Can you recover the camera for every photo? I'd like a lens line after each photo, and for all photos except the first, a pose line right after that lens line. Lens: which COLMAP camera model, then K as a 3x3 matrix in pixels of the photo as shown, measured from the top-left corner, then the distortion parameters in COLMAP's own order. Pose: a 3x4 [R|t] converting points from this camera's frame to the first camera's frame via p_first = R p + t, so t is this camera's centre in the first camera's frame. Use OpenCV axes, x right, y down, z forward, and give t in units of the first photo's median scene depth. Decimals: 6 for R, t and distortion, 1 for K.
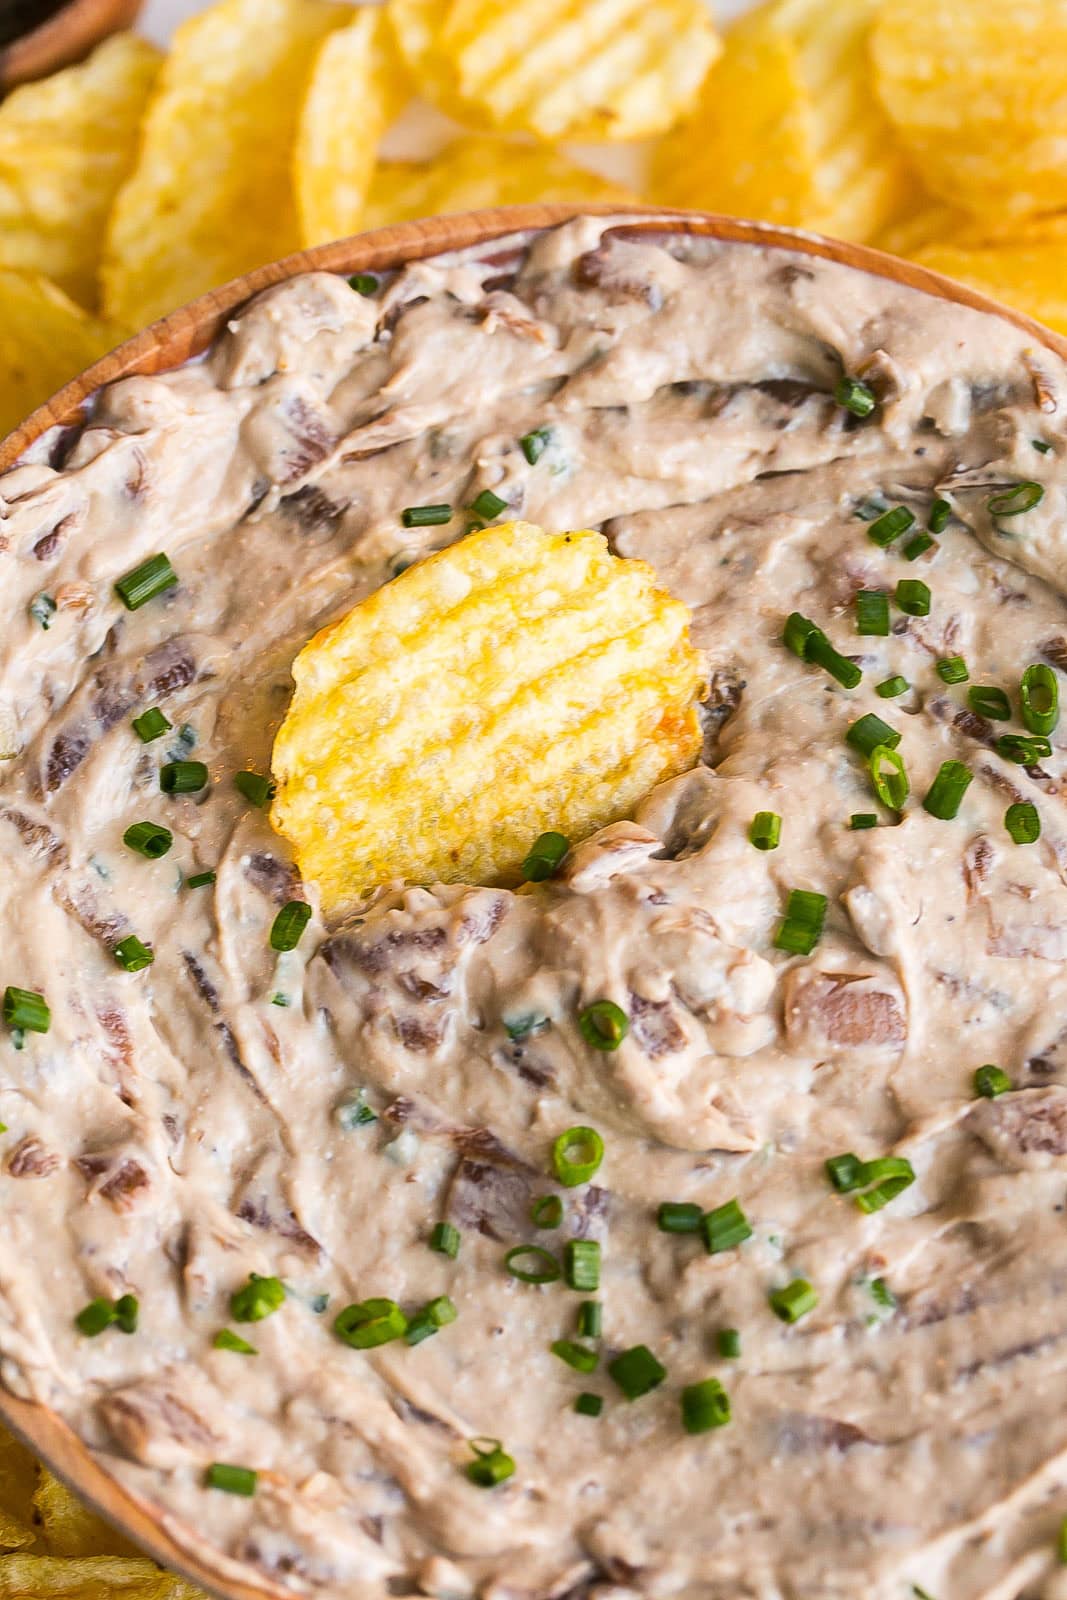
lens RADIAL K [[5454.8, 0, 534.2], [0, 5454.8, 837.8], [0, 0, 1]] dist [0.038198, 0.000000]
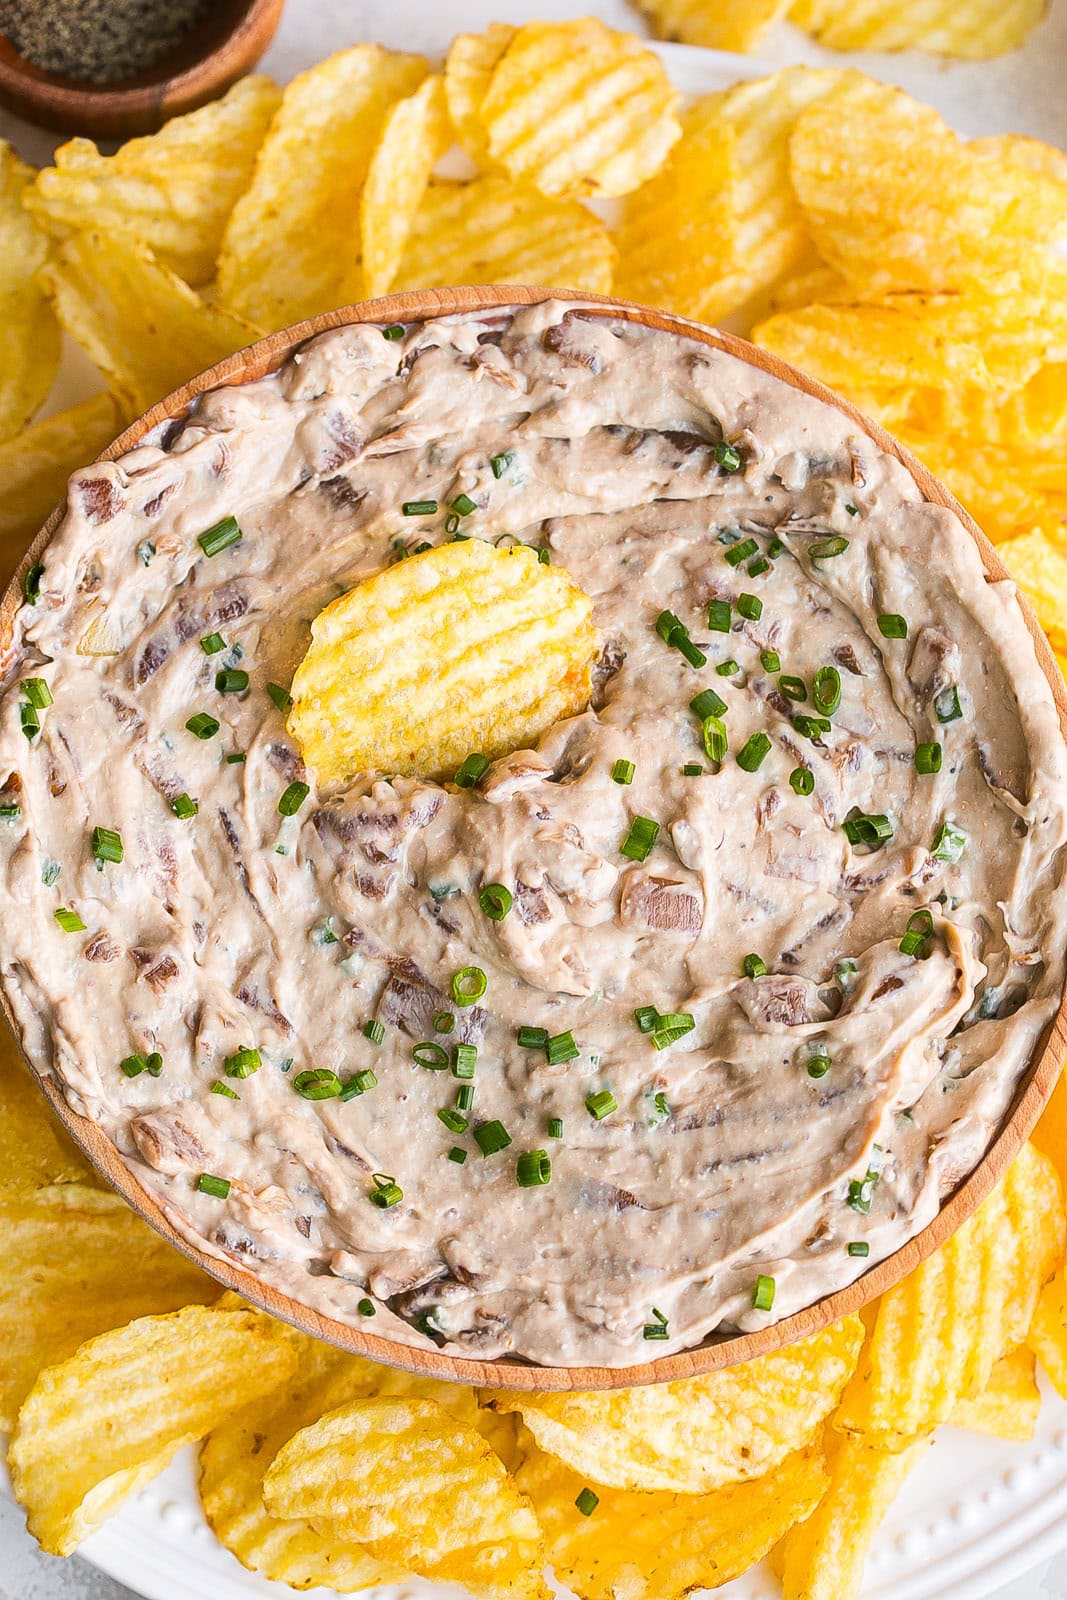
lens RADIAL K [[5454.8, 0, 532.3], [0, 5454.8, 765.1], [0, 0, 1]] dist [0.038198, 0.000000]
pose [[0.993781, 0.107622, -0.028594, 0.058938], [-0.100170, 0.976147, 0.192620, -0.277325], [0.048642, -0.188558, 0.980857, -0.421430]]
